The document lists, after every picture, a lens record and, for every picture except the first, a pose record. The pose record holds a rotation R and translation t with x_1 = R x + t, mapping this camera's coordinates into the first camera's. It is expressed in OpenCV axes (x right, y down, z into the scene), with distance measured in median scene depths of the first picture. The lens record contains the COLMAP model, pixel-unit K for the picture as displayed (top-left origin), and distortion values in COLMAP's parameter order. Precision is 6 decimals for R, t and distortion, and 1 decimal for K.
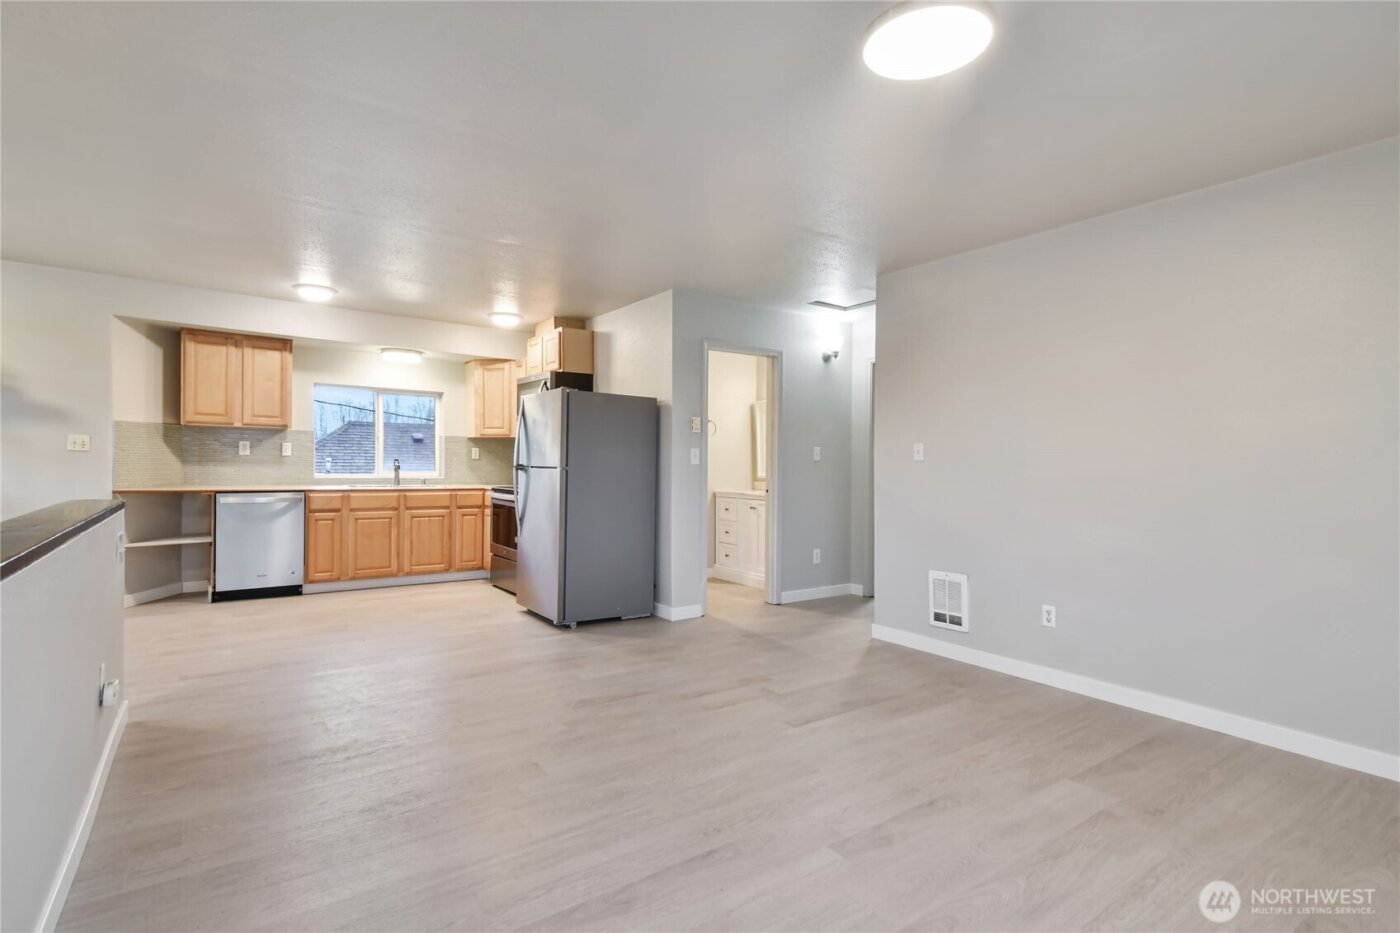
lens RADIAL K [[681.7, 0, 700.0], [0, 681.7, 466.5], [0, 0, 1]] dist [-0.025900, 0.000117]
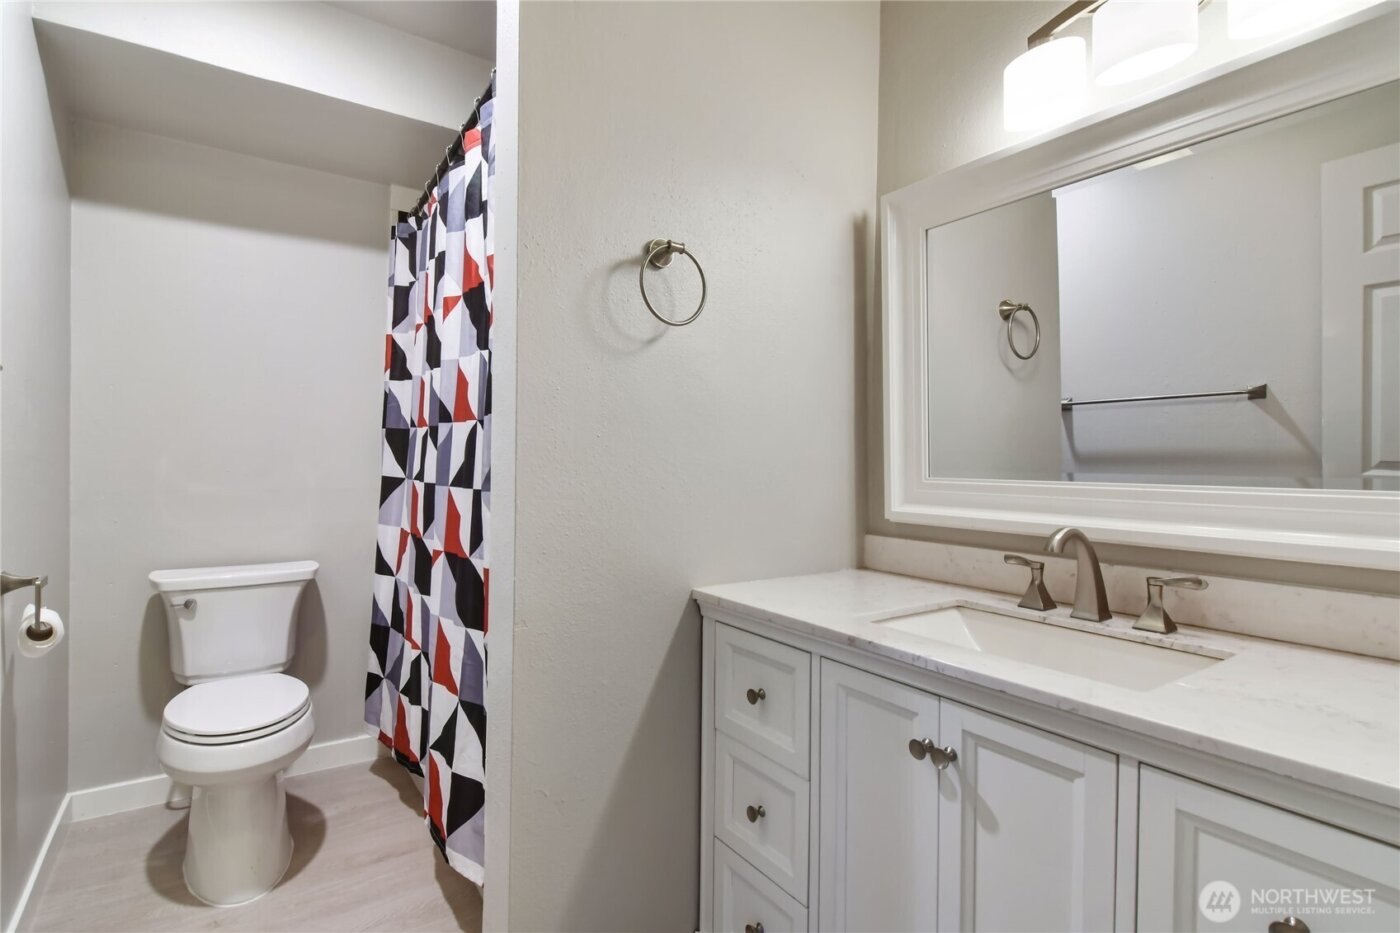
lens RADIAL K [[681.7, 0, 700.0], [0, 681.7, 466.5], [0, 0, 1]] dist [-0.025900, 0.000117]
pose [[0.999503, -0.005296, -0.031086, 0.038768], [0.005186, 0.999980, -0.003628, -0.002675], [0.031104, 0.003465, 0.999510, 1.054361]]
